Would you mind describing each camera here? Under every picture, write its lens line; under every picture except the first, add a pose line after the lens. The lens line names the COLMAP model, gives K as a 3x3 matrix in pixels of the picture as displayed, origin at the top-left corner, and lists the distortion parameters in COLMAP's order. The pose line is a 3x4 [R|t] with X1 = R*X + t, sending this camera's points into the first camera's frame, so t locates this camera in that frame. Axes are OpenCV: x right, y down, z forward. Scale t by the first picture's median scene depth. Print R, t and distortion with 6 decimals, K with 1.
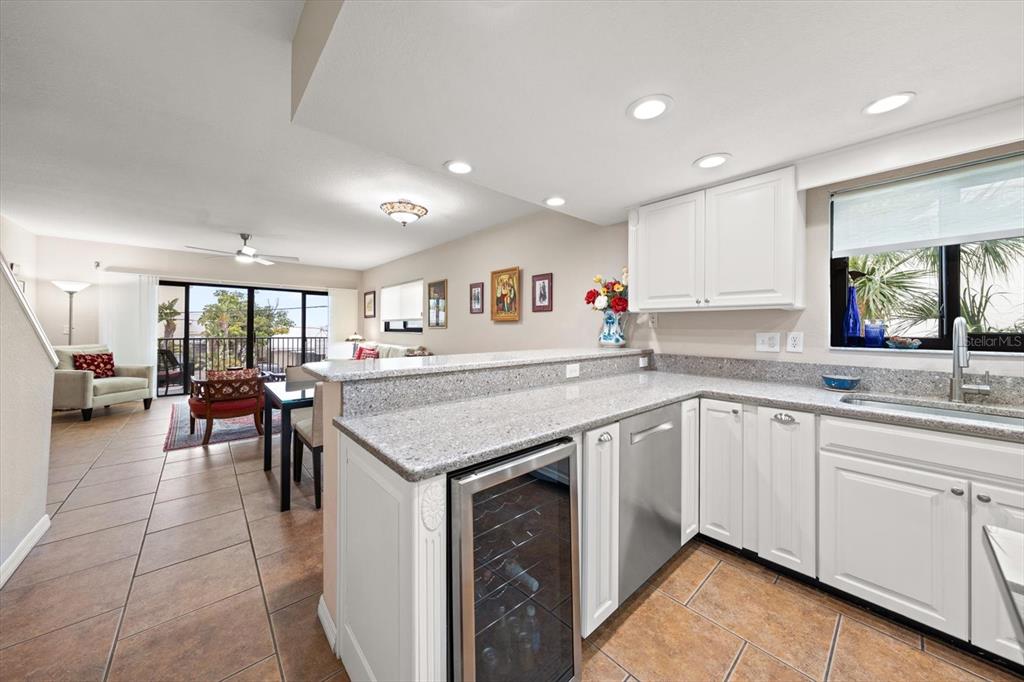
lens RADIAL K [[349.1, 0, 516.3], [0, 349.1, 327.6], [0, 0, 1]] dist [-0.000592, -0.000106]
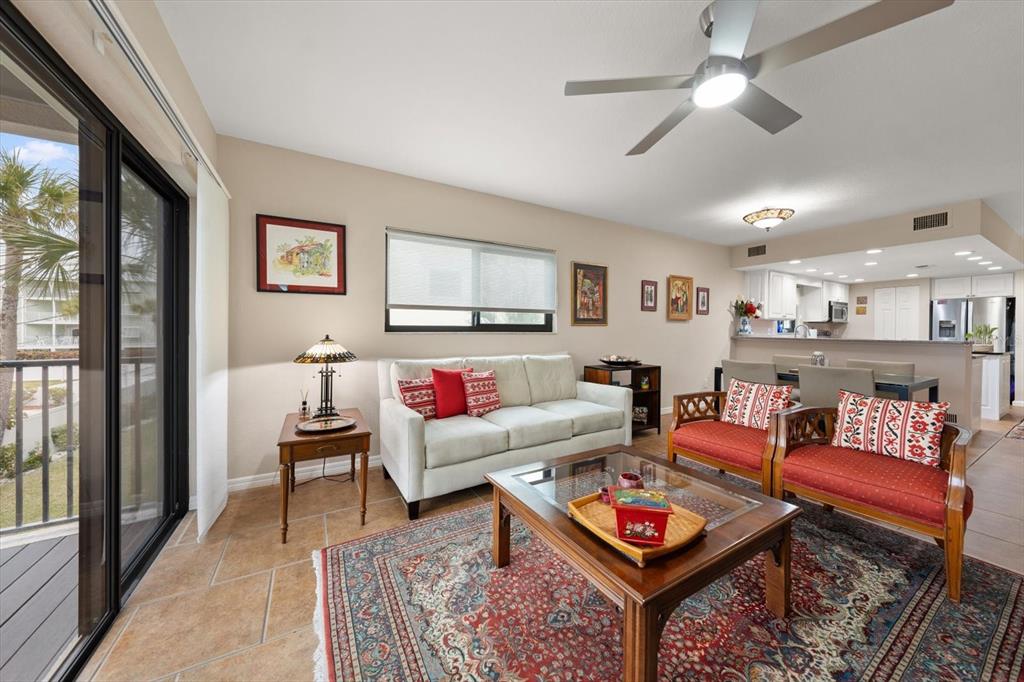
lens RADIAL K [[355.3, 0, 507.9], [0, 355.3, 333.8], [0, 0, 1]] dist [-0.001382, 0.000219]
pose [[0.211259, -0.034848, 0.976809, -1.682931], [-0.017977, 0.999057, 0.039530, -0.010981], [-0.977265, -0.025911, 0.210433, 1.644619]]
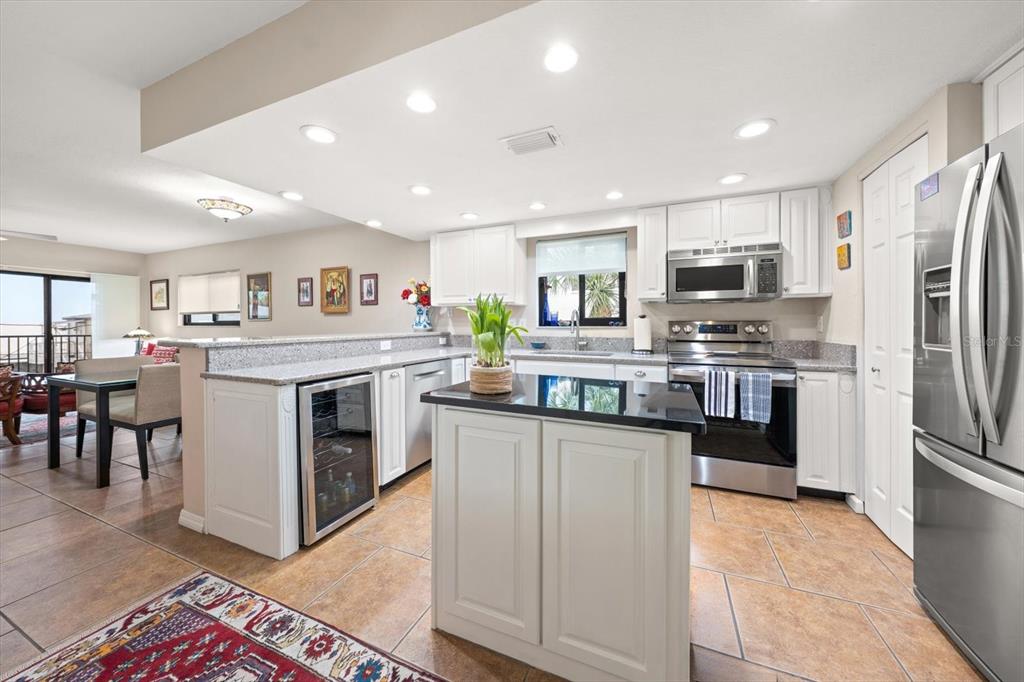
lens RADIAL K [[349.1, 0, 516.3], [0, 349.1, 327.6], [0, 0, 1]] dist [-0.000592, -0.000106]
pose [[0.905749, -0.011699, 0.423653, 0.025145], [0.006550, 0.999886, 0.013609, 0.021371], [-0.423764, -0.009551, 0.905722, -0.347135]]
